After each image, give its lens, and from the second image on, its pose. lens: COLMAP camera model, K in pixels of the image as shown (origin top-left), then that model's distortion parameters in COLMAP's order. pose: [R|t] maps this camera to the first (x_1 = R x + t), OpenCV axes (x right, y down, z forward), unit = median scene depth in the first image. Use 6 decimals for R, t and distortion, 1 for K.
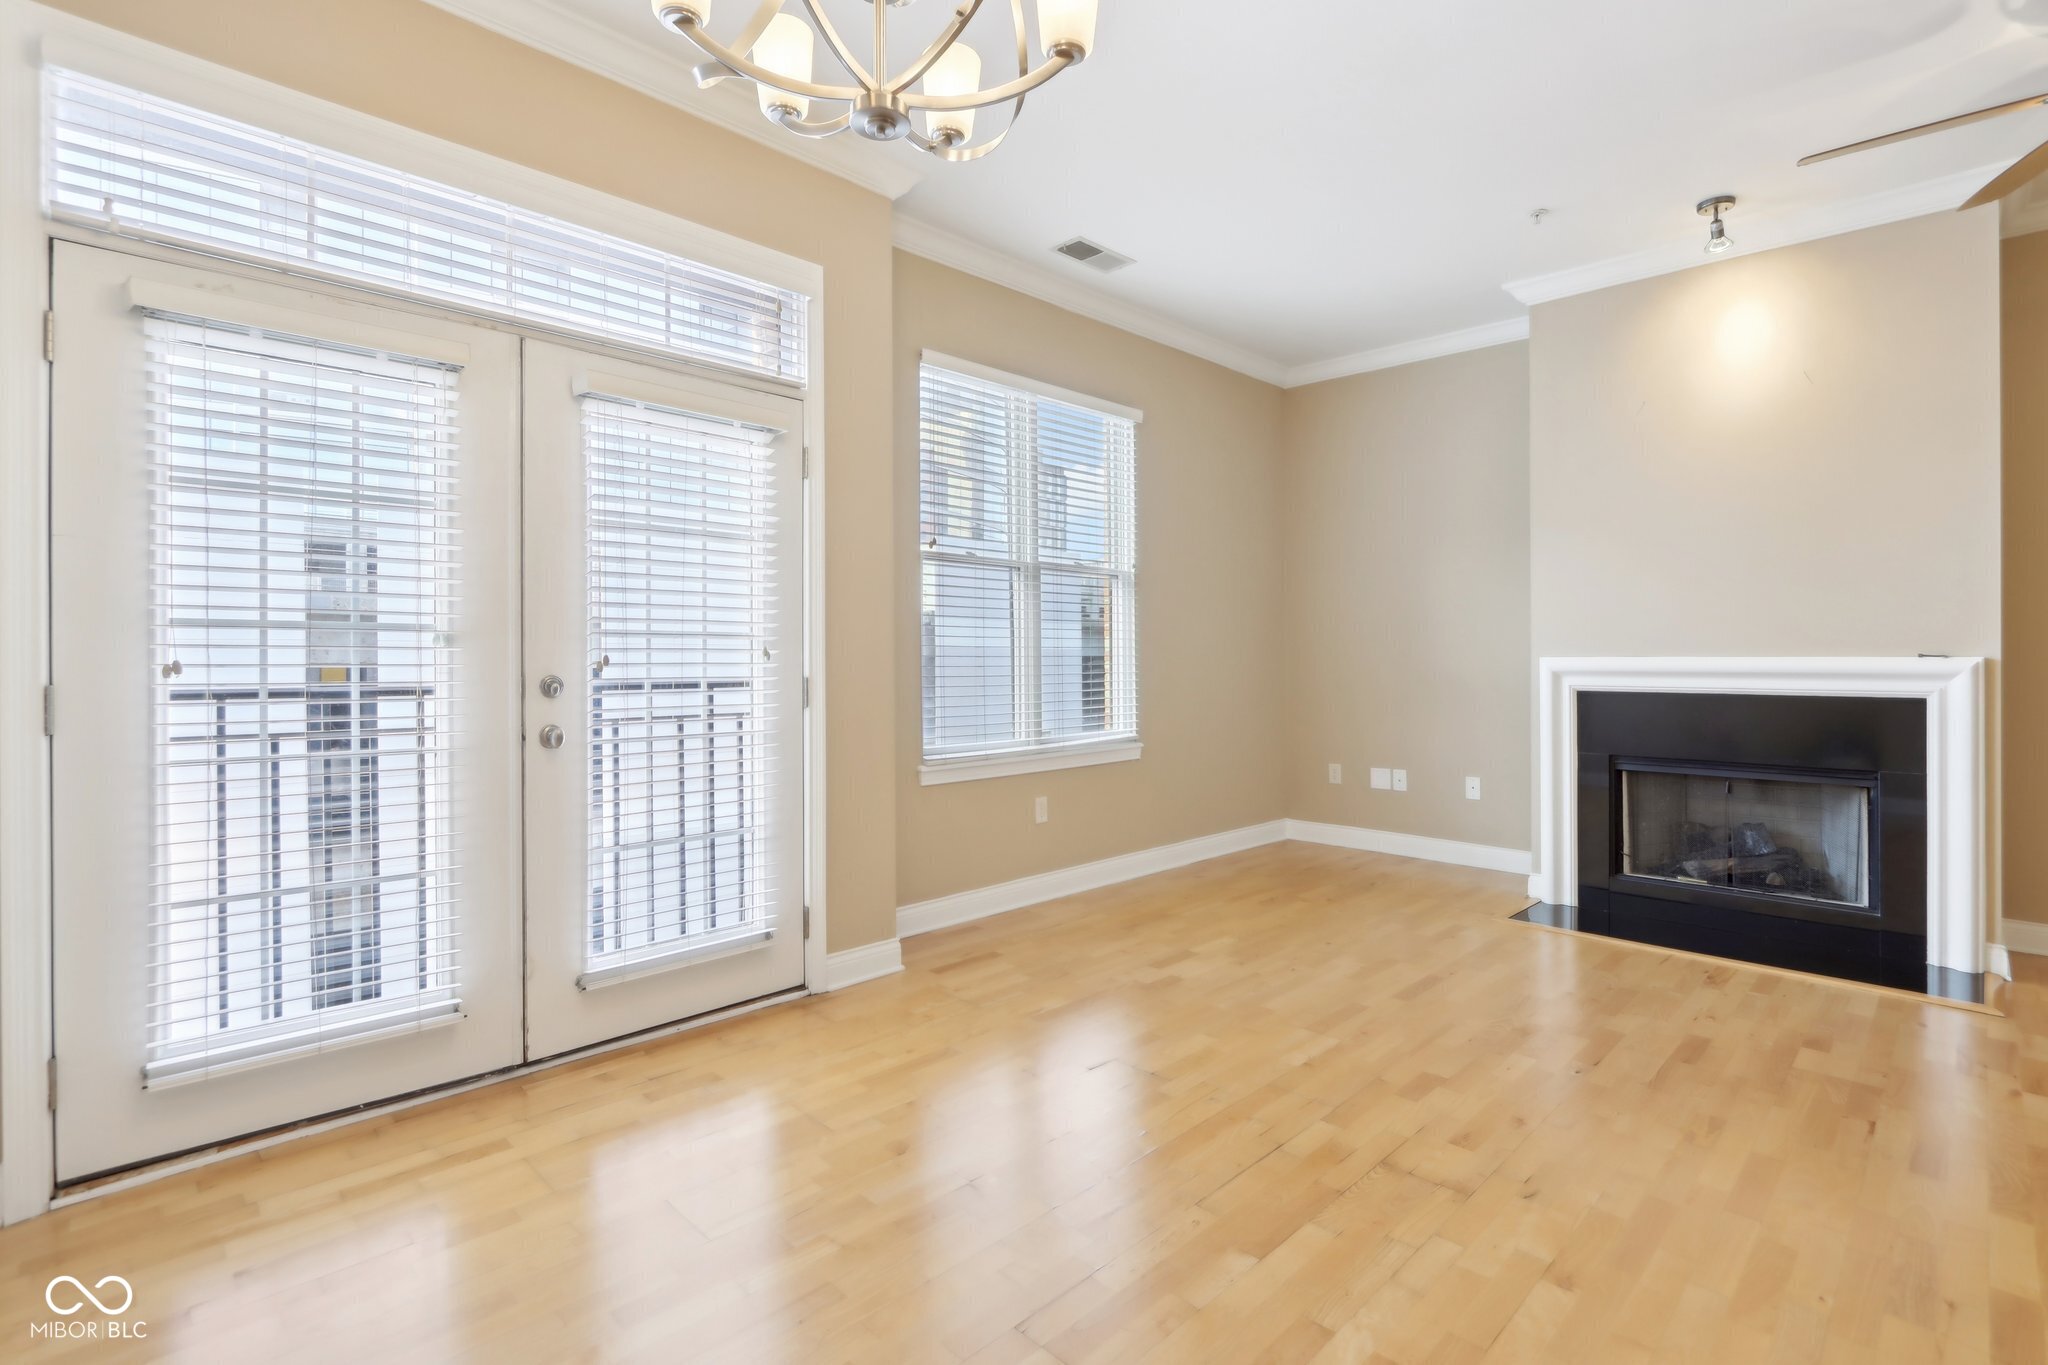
lens RADIAL K [[958.0, 0, 1011.7], [0, 958.0, 666.1], [0, 0, 1]] dist [-0.017047, 0.000022]
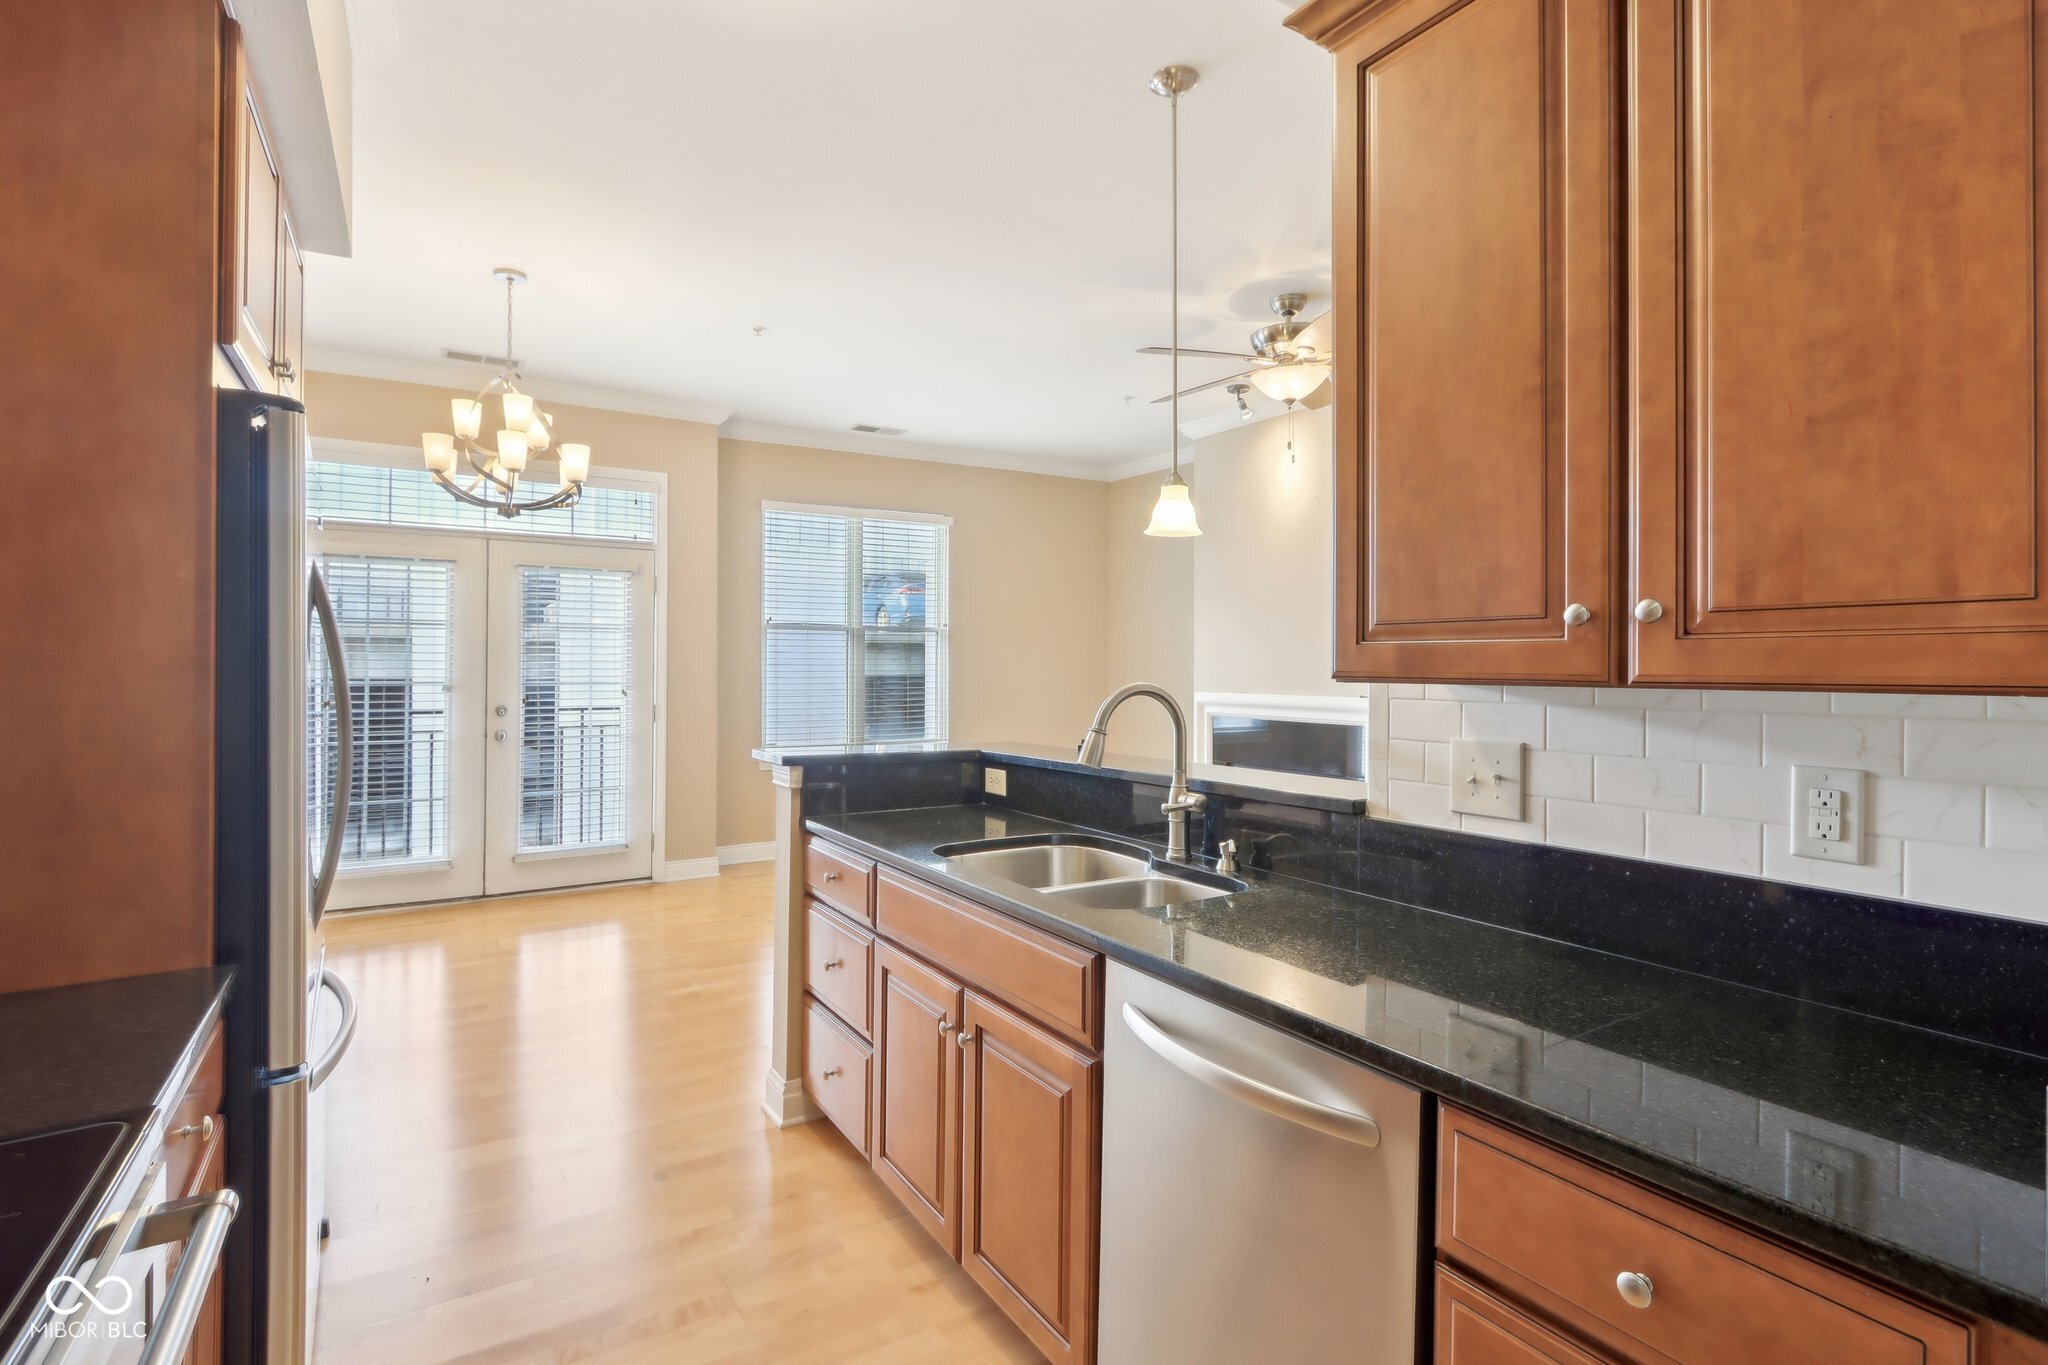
lens RADIAL K [[972.6, 0, 1018.3], [0, 972.6, 667.5], [0, 0, 1]] dist [0.000732, 0.000125]
pose [[0.975688, 0.002741, -0.219149, 0.786608], [-0.003632, 0.999987, -0.003663, -0.050399], [0.219136, 0.004369, 0.975685, -0.582445]]
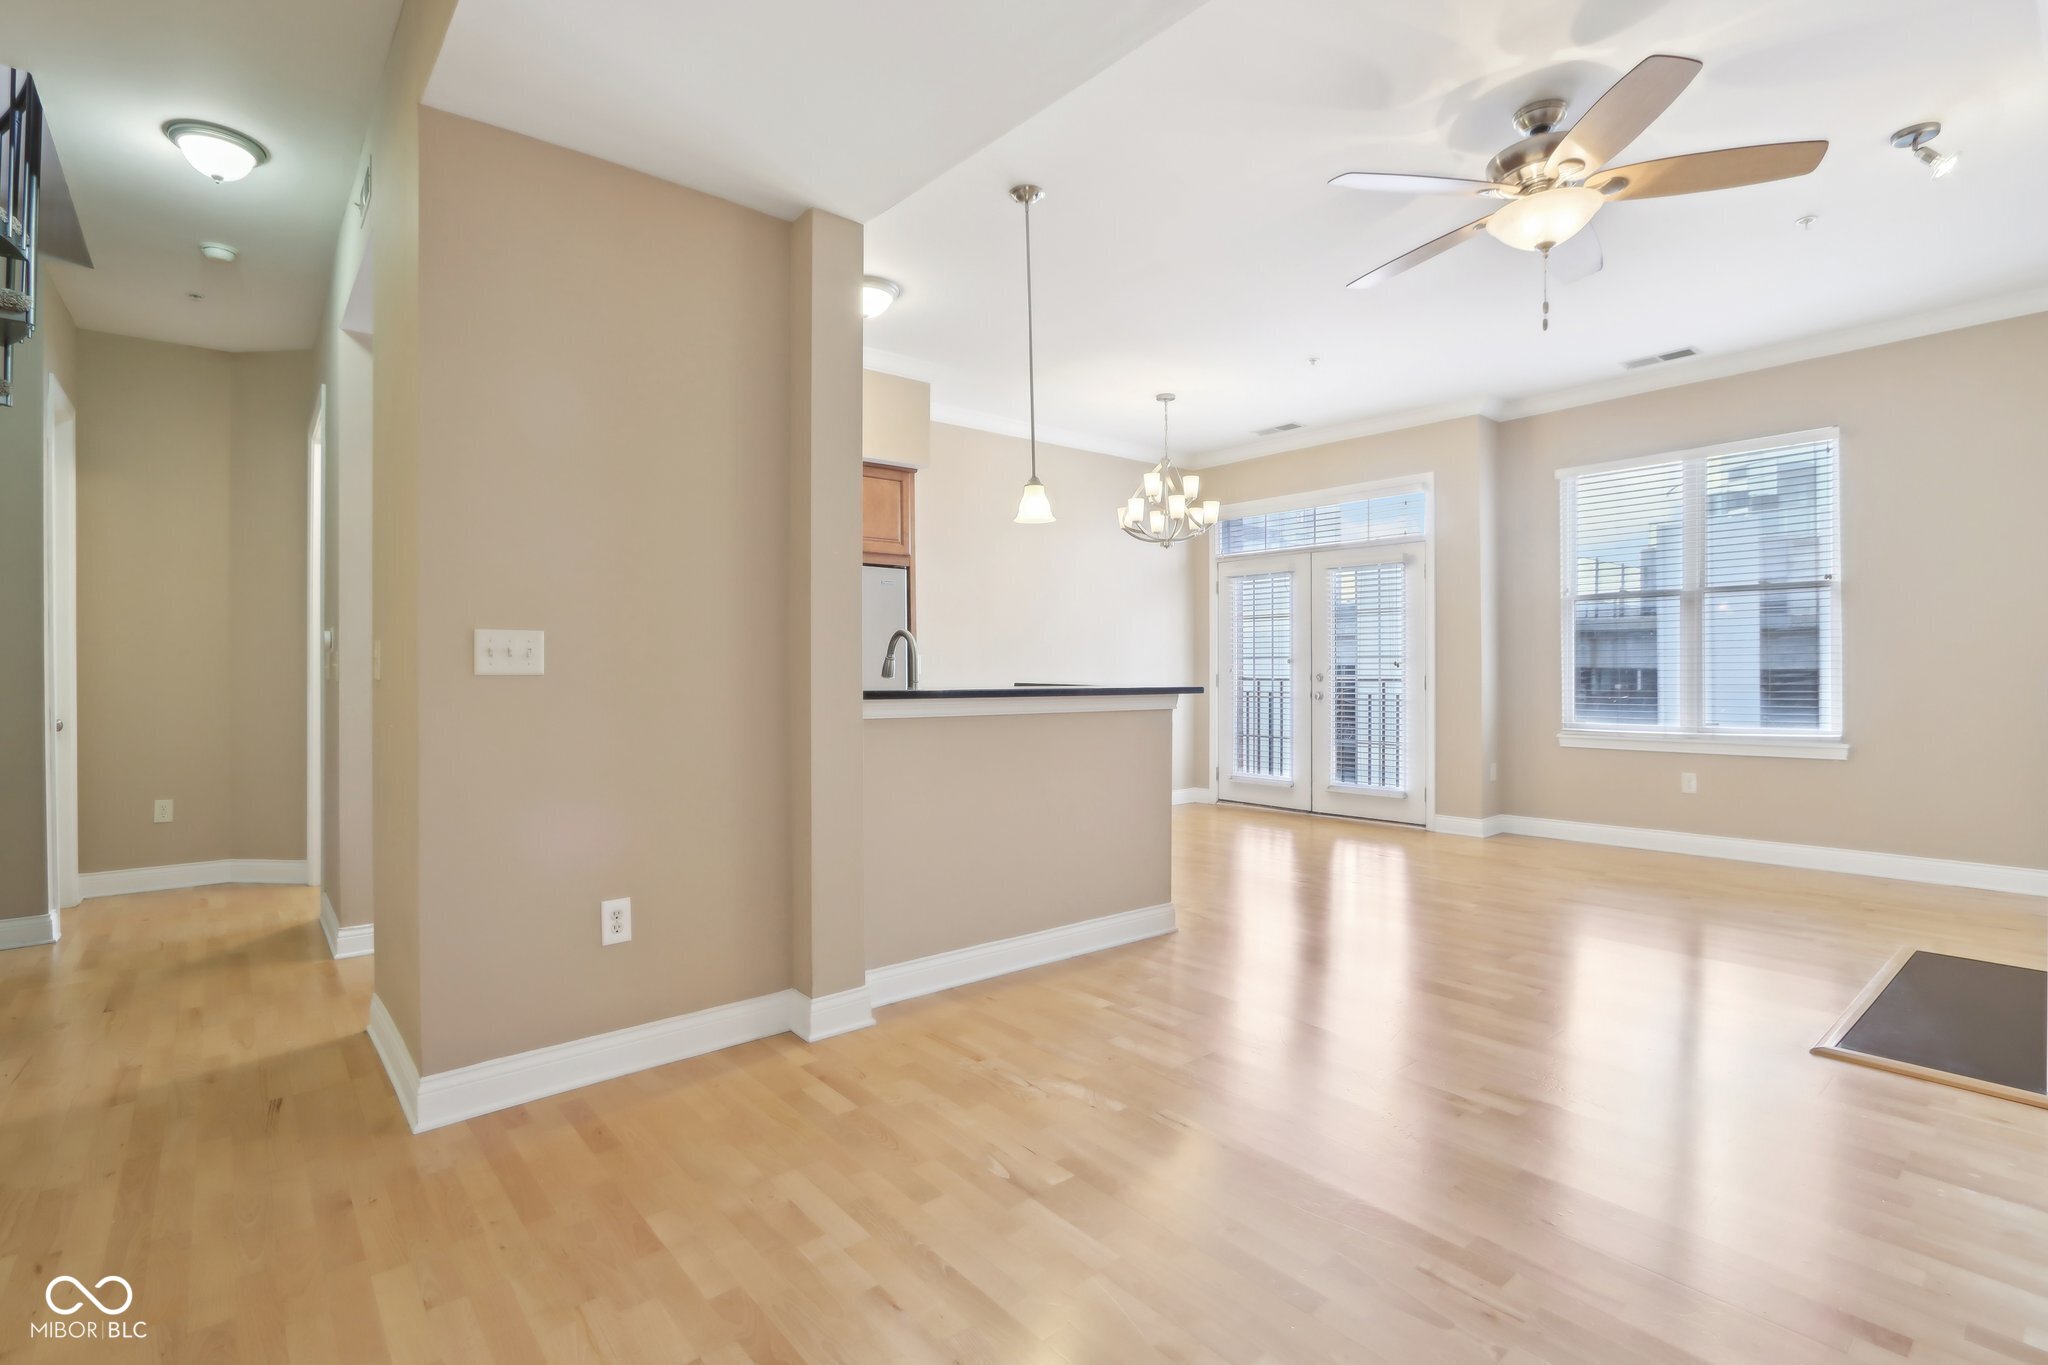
lens RADIAL K [[958.0, 0, 1011.7], [0, 958.0, 666.1], [0, 0, 1]] dist [-0.017047, 0.000022]
pose [[-0.084539, -0.005327, -0.996406, 1.766948], [-0.002052, 0.999985, -0.005172, 0.003578], [0.996418, 0.001608, -0.084549, 0.265314]]
